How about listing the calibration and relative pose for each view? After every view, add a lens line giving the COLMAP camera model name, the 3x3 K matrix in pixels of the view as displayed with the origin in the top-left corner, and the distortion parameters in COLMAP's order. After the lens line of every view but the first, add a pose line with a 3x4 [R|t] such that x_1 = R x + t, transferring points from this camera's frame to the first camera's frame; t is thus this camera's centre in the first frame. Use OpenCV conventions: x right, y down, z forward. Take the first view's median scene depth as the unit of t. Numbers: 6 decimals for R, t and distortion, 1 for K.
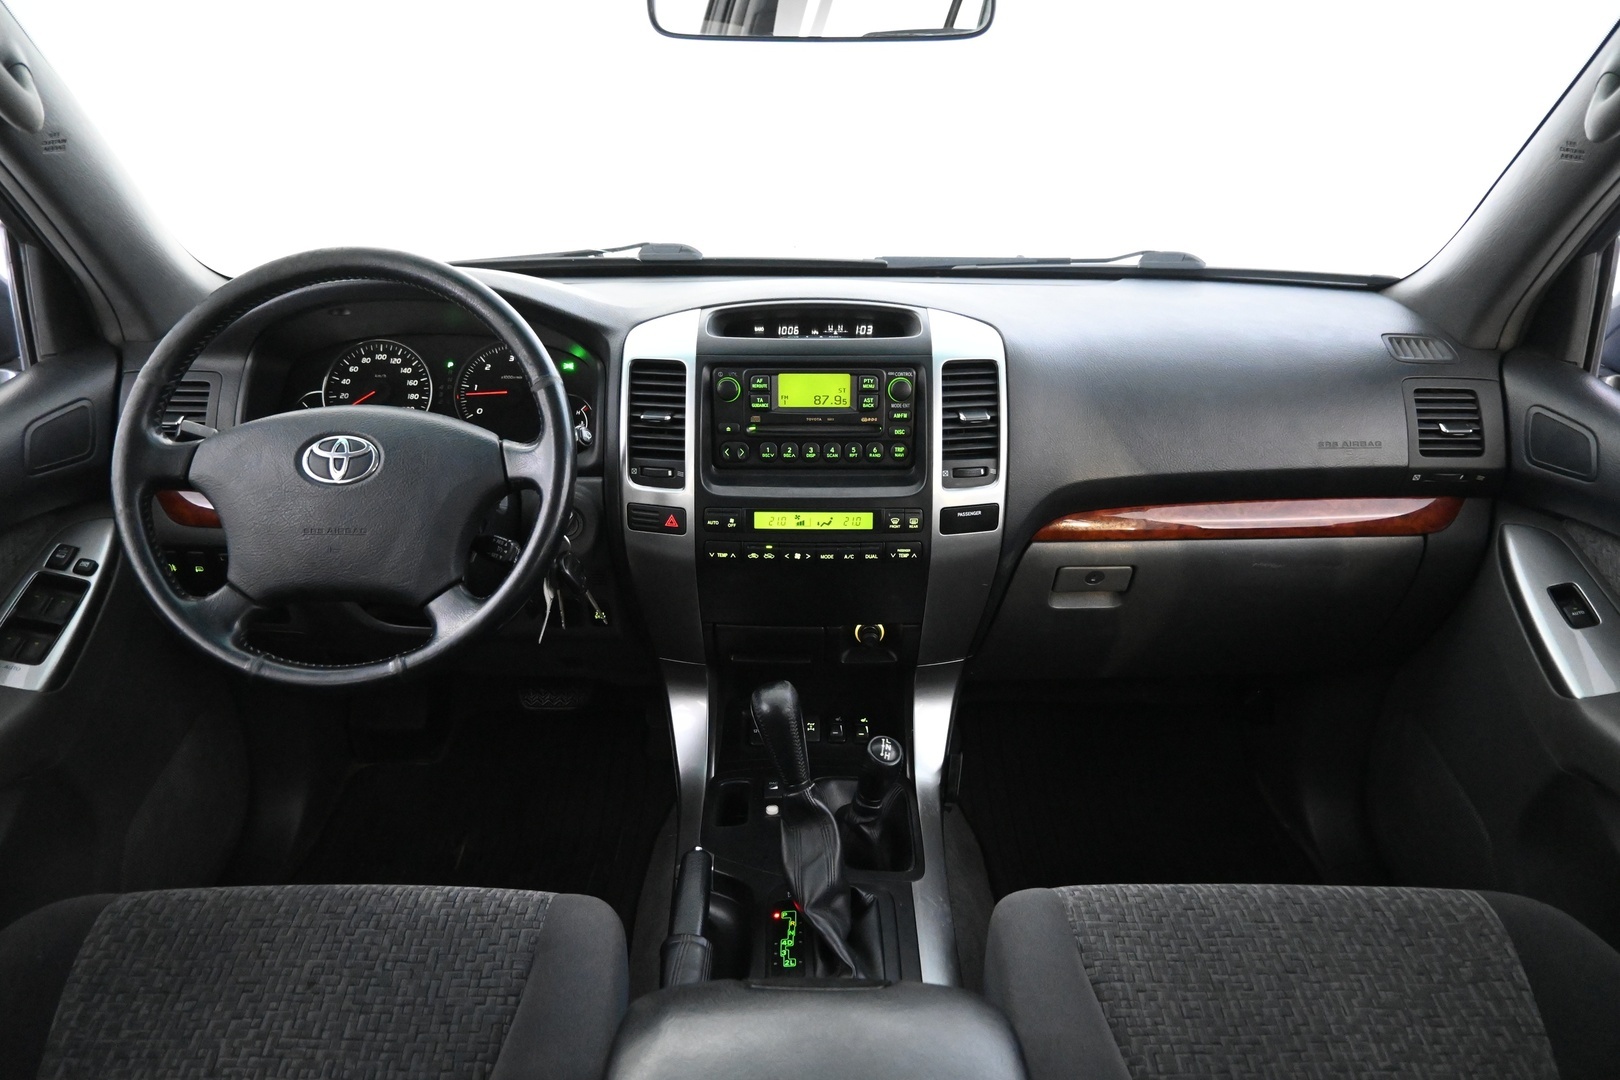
lens RADIAL K [[1092.4, 0, 816.0], [0, 1092.4, 541.1], [0, 0, 1]] dist [-0.007647, 0.002705]
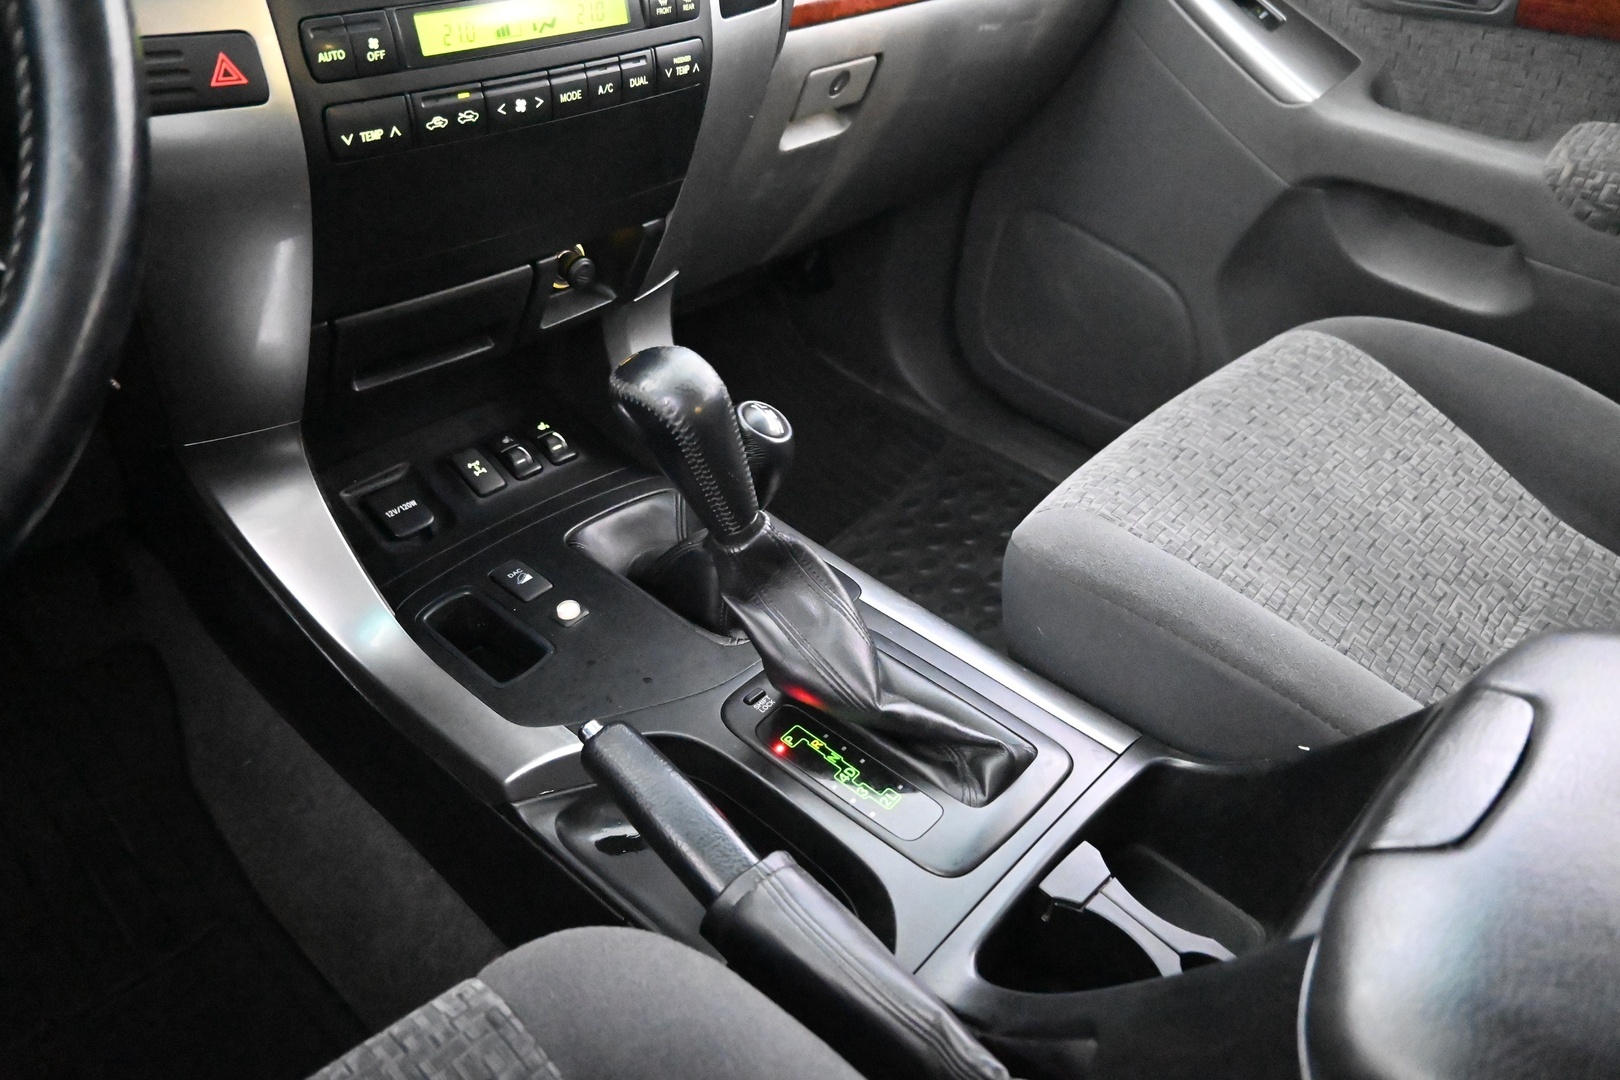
lens RADIAL K [[1092.4, 0, 801.1], [0, 1092.4, 537.7], [0, 0, 1]] dist [-0.007647, 0.002705]
pose [[0.685951, -0.416026, 0.596987, -0.292289], [0.230090, 0.902350, 0.364448, 0.038212], [-0.690311, -0.112633, 0.714692, 0.550589]]
